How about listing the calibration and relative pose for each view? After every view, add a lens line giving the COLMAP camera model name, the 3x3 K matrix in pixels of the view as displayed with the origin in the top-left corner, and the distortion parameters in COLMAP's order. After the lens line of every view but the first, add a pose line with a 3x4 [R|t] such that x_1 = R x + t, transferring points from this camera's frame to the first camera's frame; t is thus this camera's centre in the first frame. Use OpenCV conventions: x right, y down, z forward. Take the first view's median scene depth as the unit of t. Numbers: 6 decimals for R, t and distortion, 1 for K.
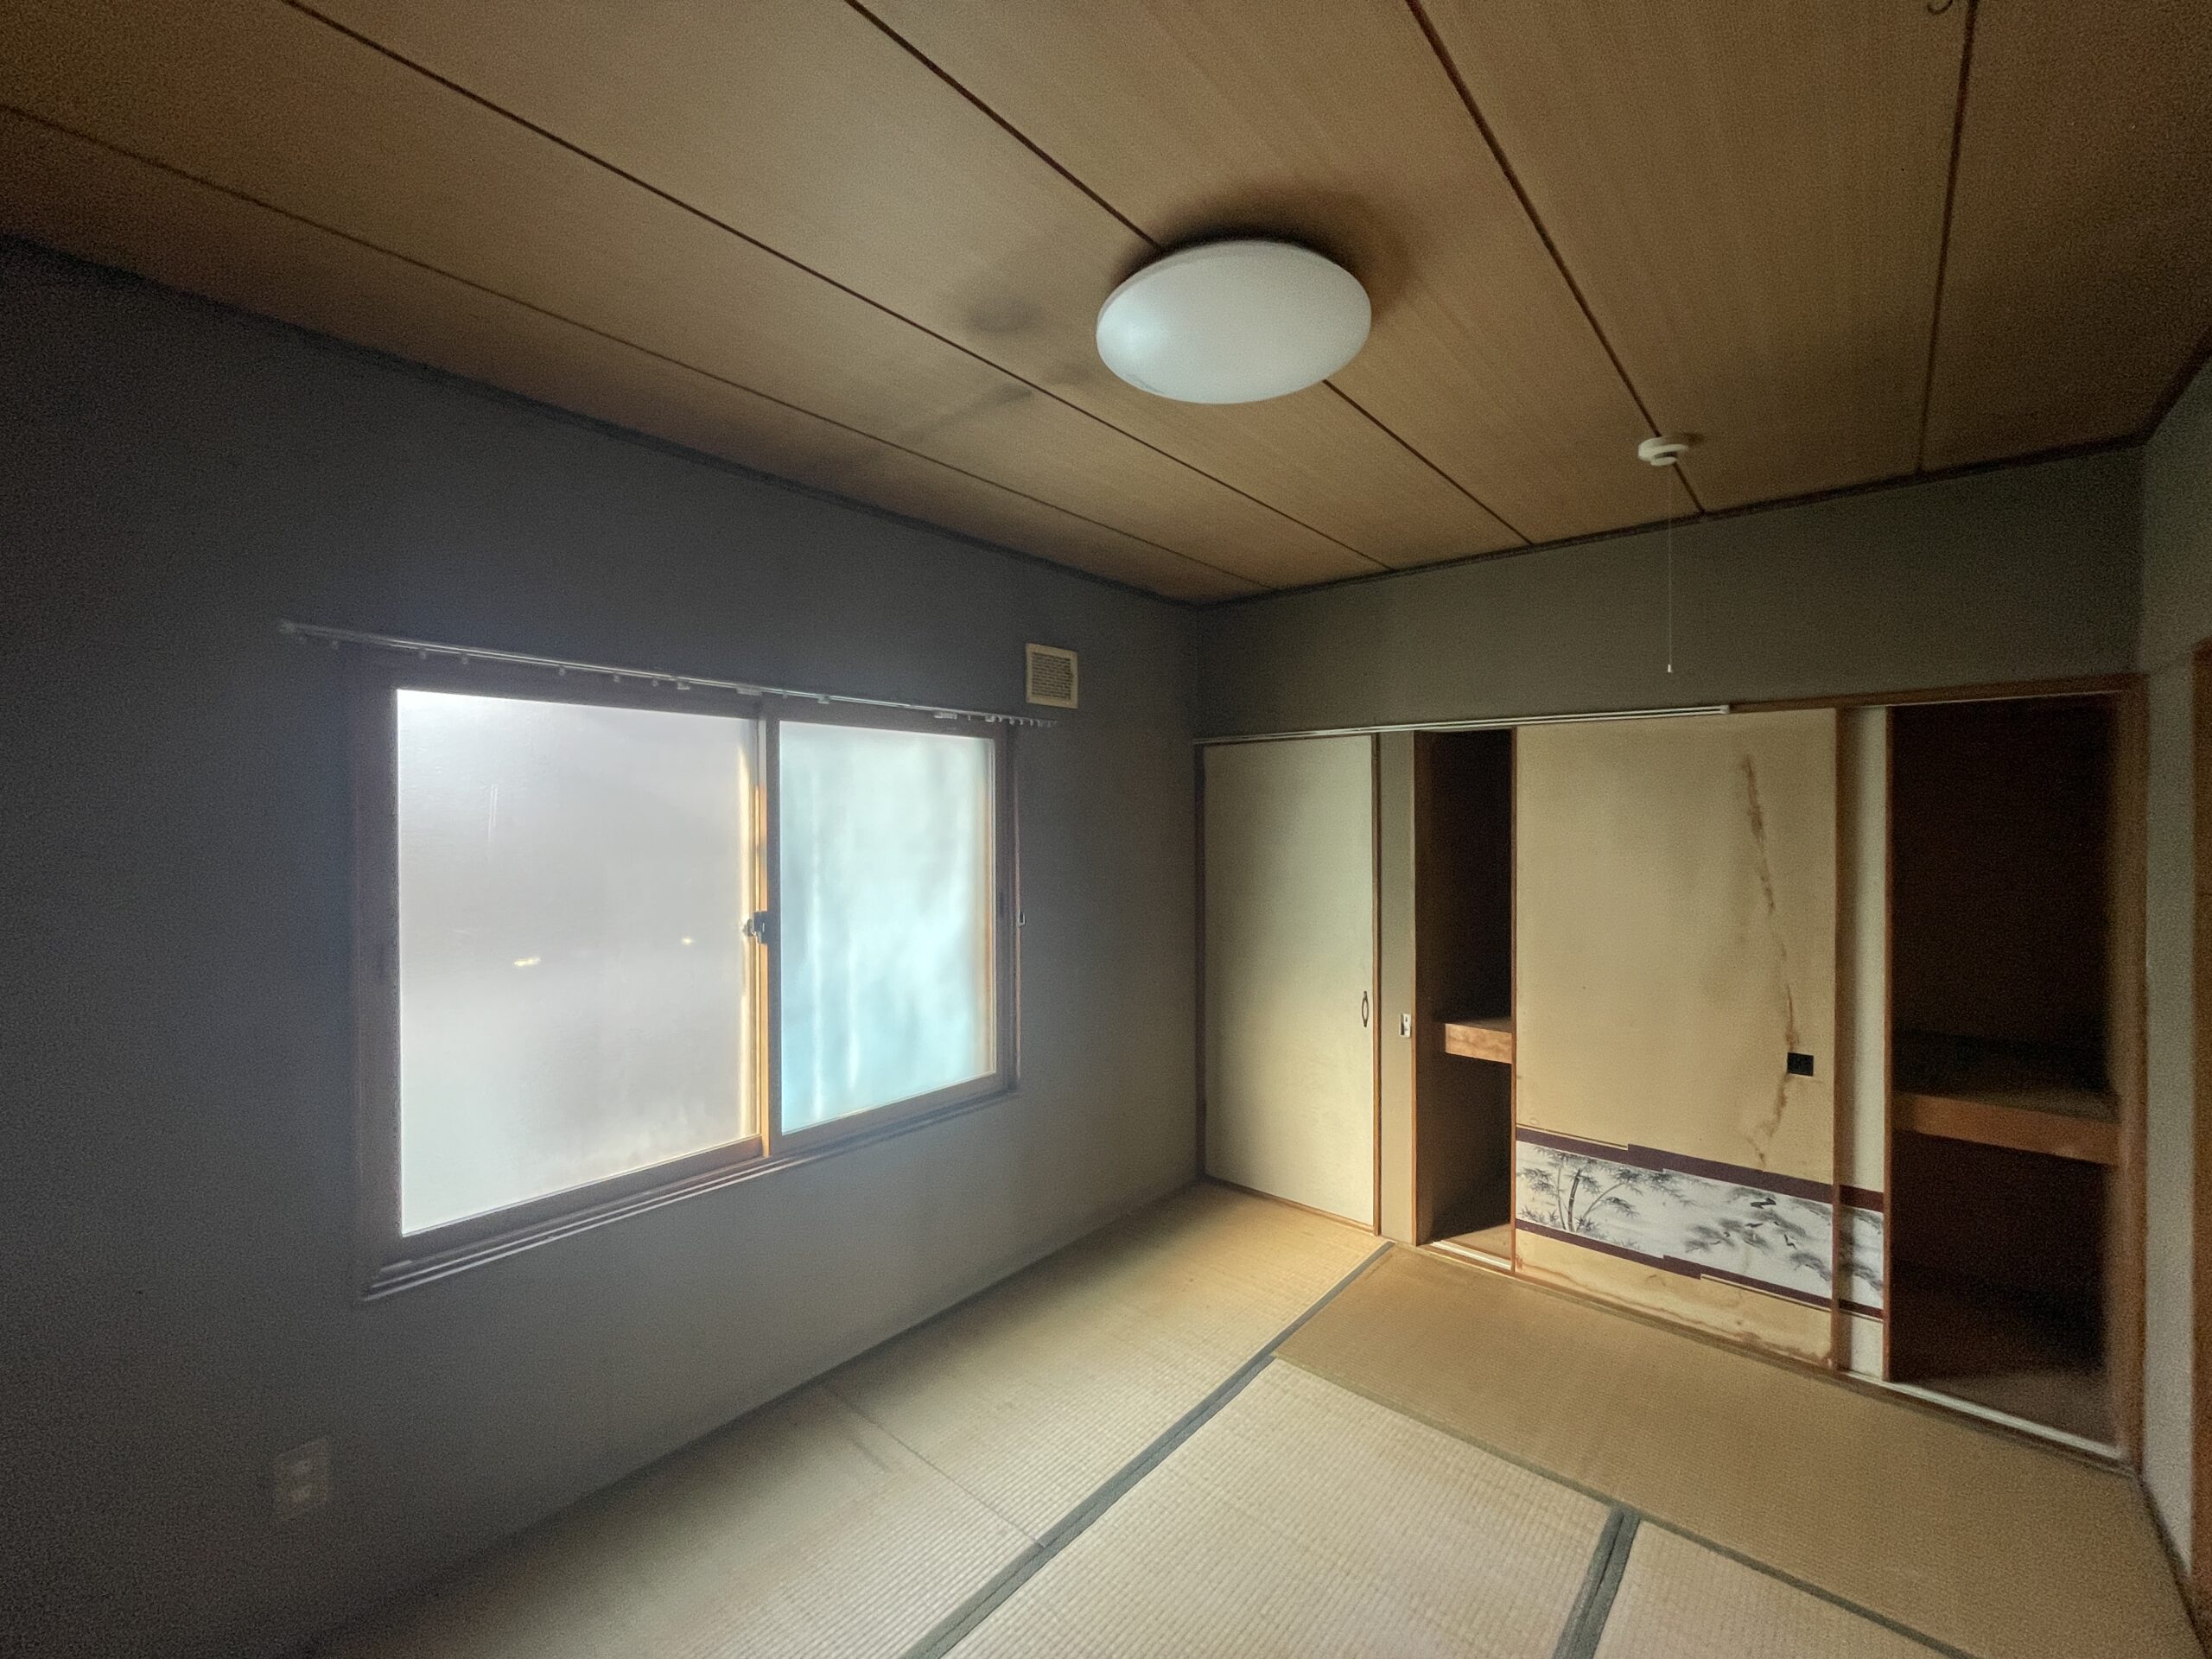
lens RADIAL K [[900.5, 0, 1098.0], [0, 900.5, 824.1], [0, 0, 1]] dist [-0.000014, -0.000462]
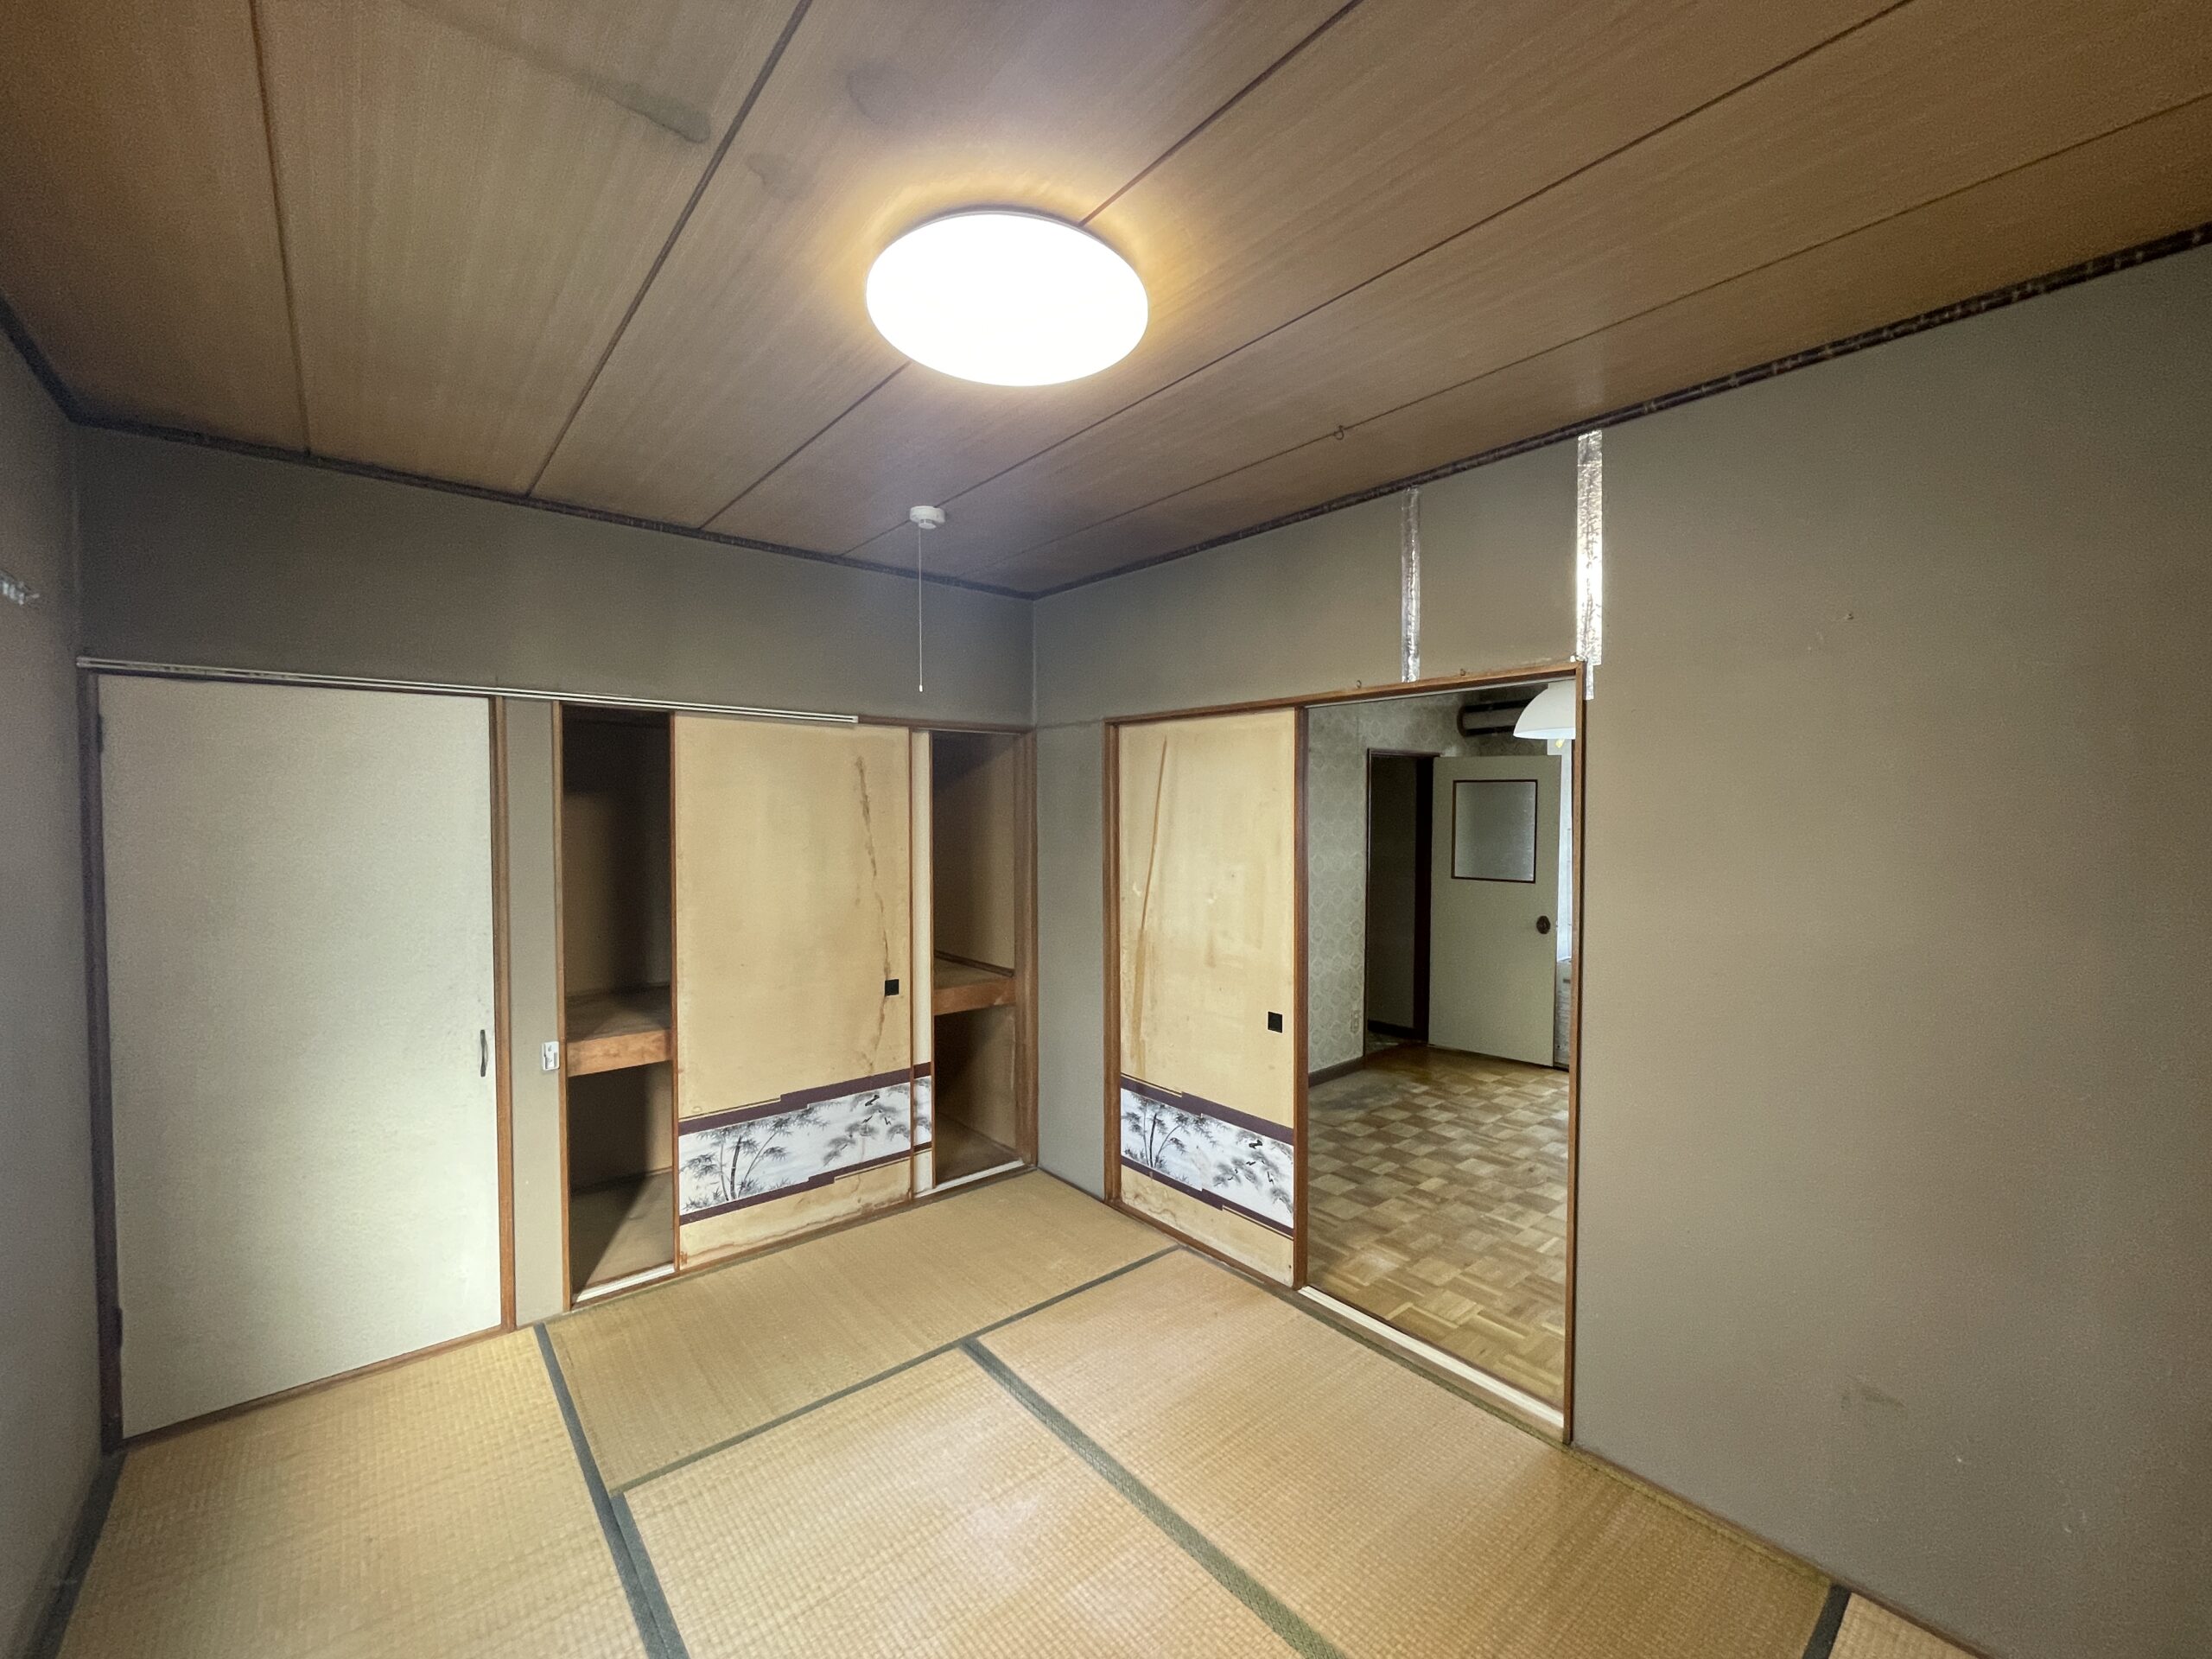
lens RADIAL K [[900.5, 0, 1095.2], [0, 900.5, 827.2], [0, 0, 1]] dist [-0.000014, -0.000462]
pose [[0.160358, -0.011574, 0.986991, -0.471437], [0.012265, 0.999877, 0.009732, 0.015018], [-0.986983, 0.010545, 0.160481, 0.443999]]
